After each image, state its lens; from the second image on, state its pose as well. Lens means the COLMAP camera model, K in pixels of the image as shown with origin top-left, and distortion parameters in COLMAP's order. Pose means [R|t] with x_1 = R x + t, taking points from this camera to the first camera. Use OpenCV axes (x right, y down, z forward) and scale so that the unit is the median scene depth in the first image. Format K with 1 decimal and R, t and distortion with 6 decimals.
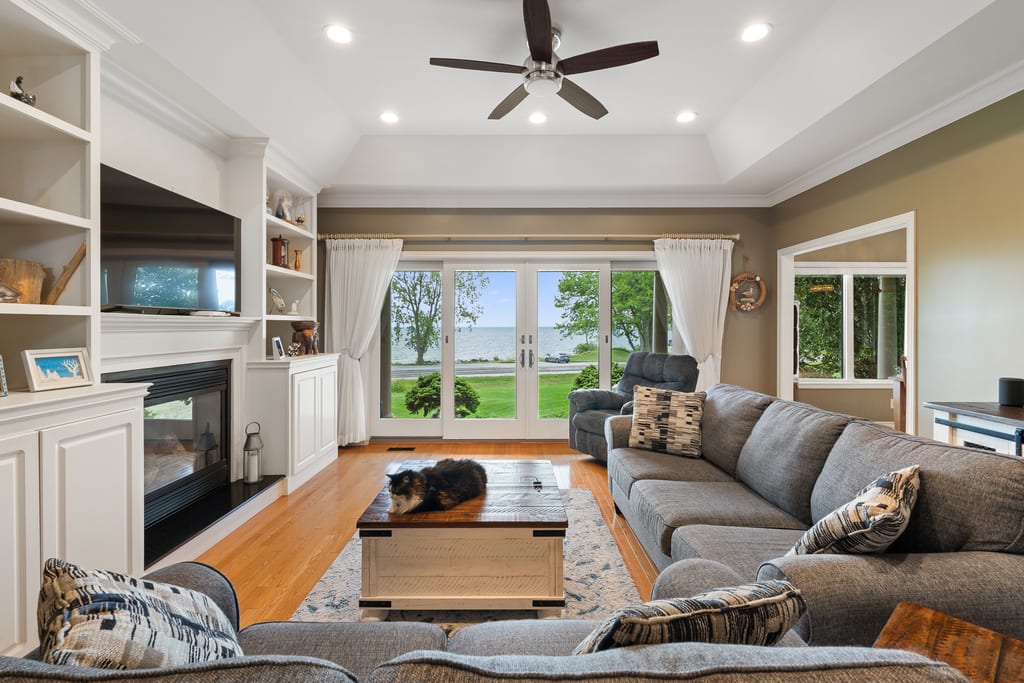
lens RADIAL K [[457.6, 0, 512.9], [0, 457.6, 326.8], [0, 0, 1]] dist [-0.000332, -0.000068]
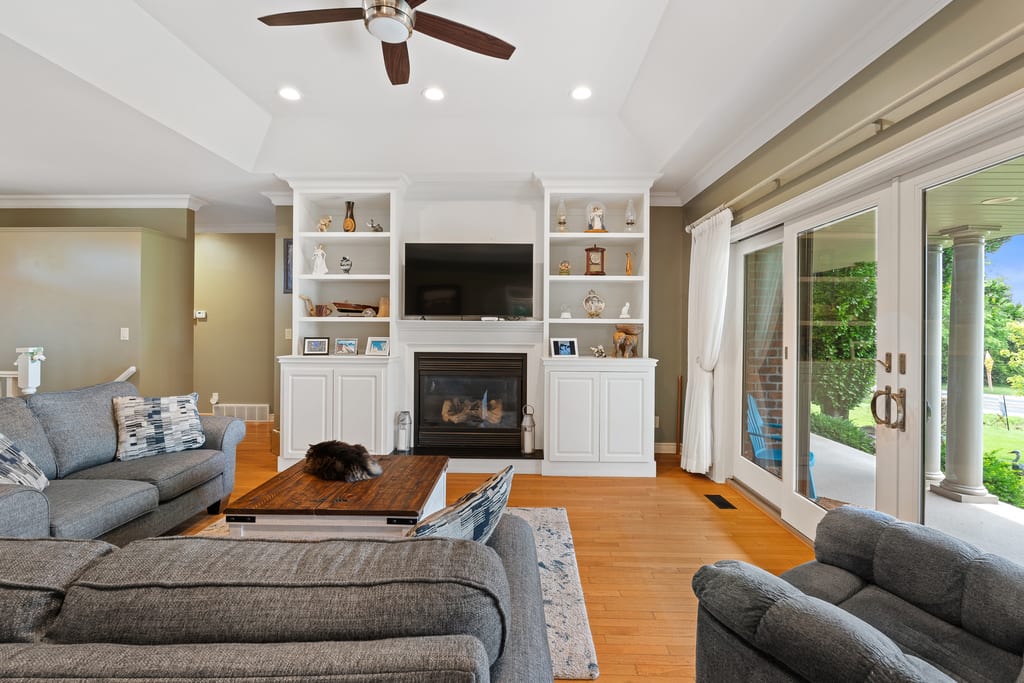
lens RADIAL K [[457.6, 0, 512.9], [0, 457.6, 326.8], [0, 0, 1]] dist [-0.000332, -0.000068]
pose [[-0.022236, 0.000351, -0.999753, 0.704086], [-0.008427, 0.999964, 0.000538, -0.004766], [0.999717, 0.008437, -0.022232, 1.008726]]
